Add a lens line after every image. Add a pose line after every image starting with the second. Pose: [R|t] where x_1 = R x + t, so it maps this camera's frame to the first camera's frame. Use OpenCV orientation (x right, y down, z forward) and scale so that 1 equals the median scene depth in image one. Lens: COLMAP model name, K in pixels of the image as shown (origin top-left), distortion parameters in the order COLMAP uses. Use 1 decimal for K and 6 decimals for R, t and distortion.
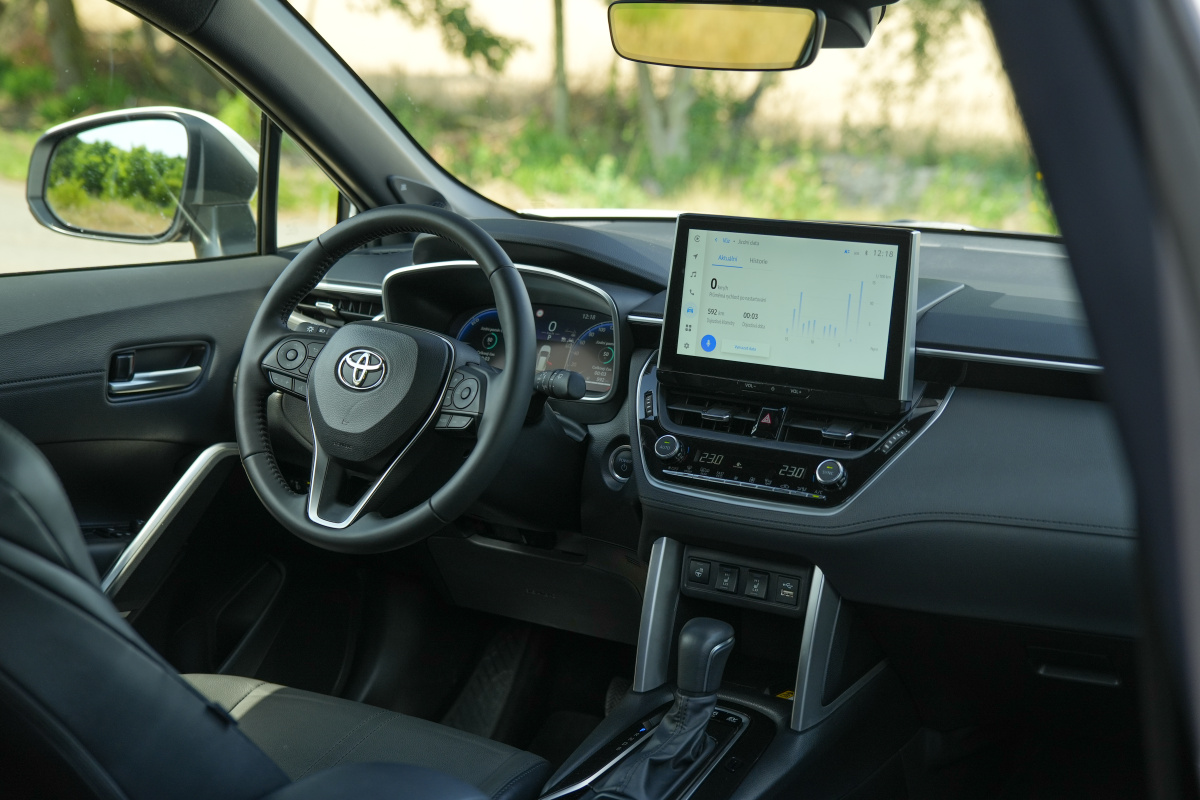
lens RADIAL K [[1722.3, 0, 599.1], [0, 1722.3, 400.6], [0, 0, 1]] dist [0.099833, 0.000000]
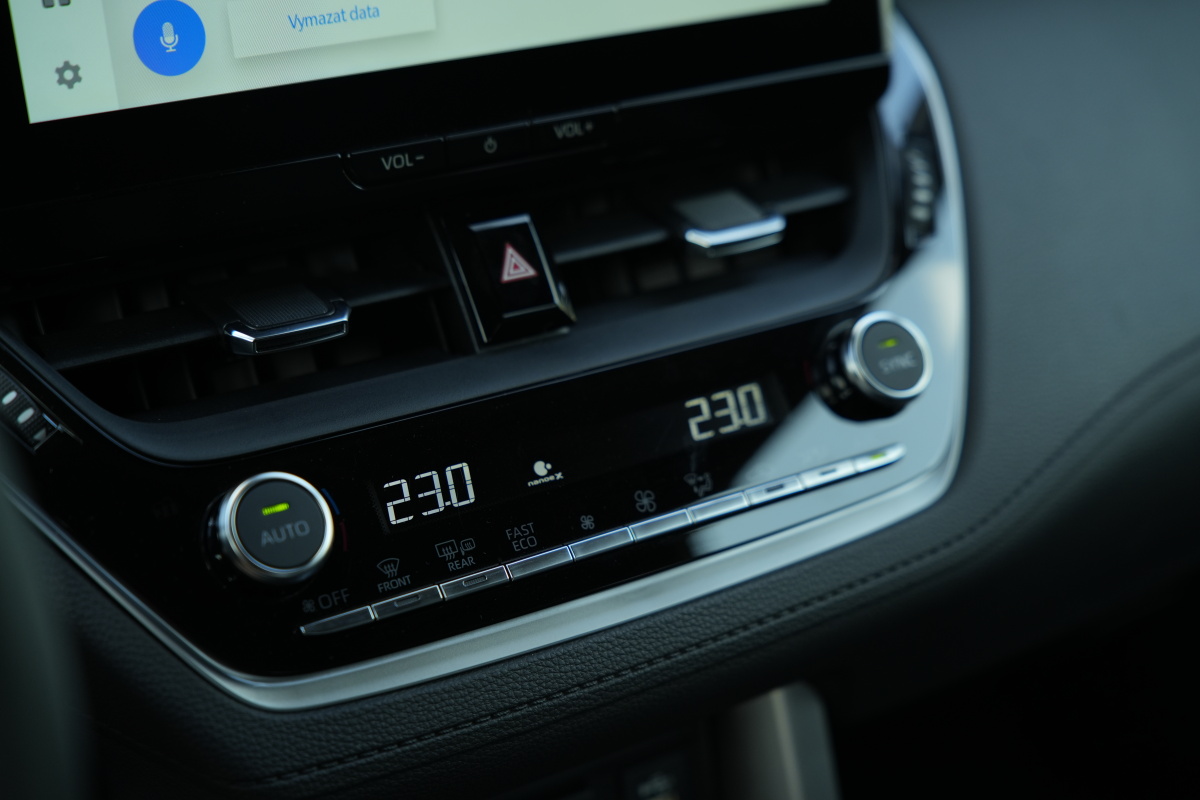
lens RADIAL K [[2194.5, 0, 600.0], [0, 2194.5, 399.2], [0, 0, 1]] dist [-0.029781, 0.000000]
pose [[0.399332, -0.346345, 0.848869, -0.174605], [0.211131, 0.935753, 0.282472, -0.058019], [-0.892164, 0.066423, 0.446801, 0.822506]]
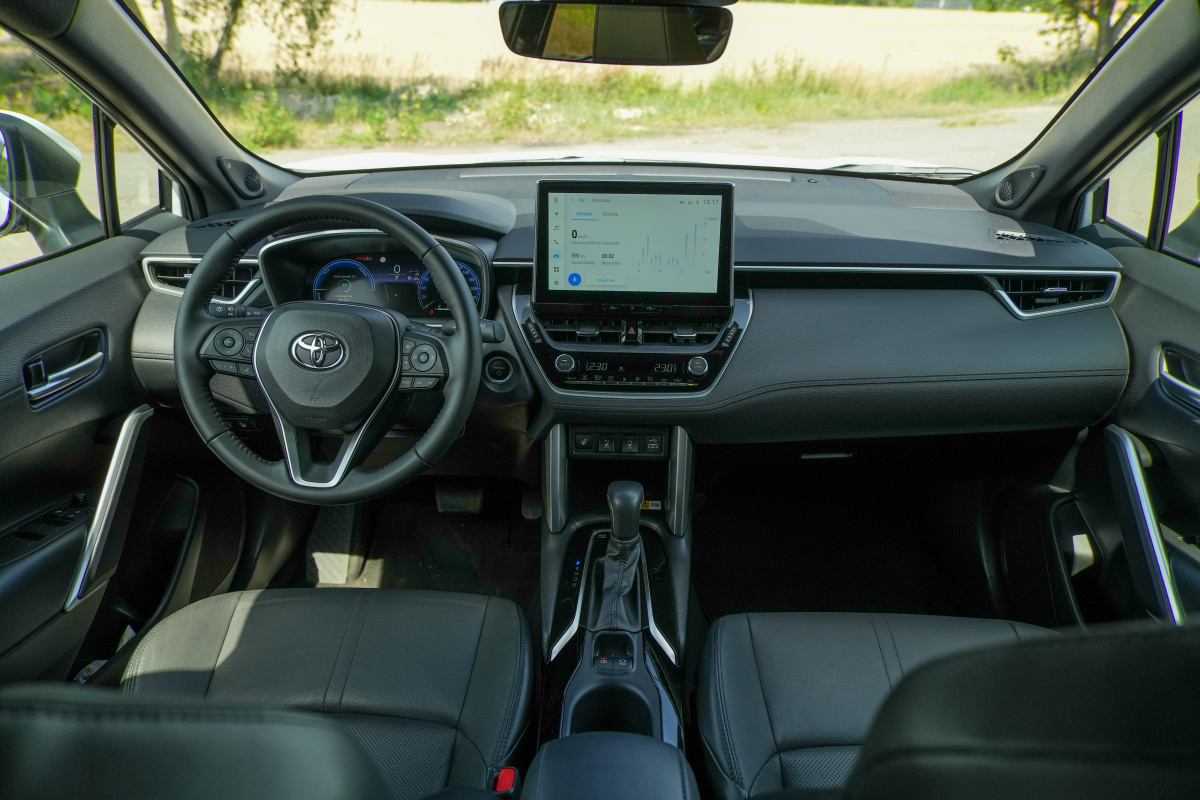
lens RADIAL K [[805.2, 0, 600.9], [0, 805.2, 402.0], [0, 0, 1]] dist [0.010701, 0.005442]
pose [[0.864643, -0.222505, 0.450427, -0.220958], [0.109869, 0.958618, 0.262640, -0.103826], [-0.490226, -0.177602, 0.853309, 0.439835]]
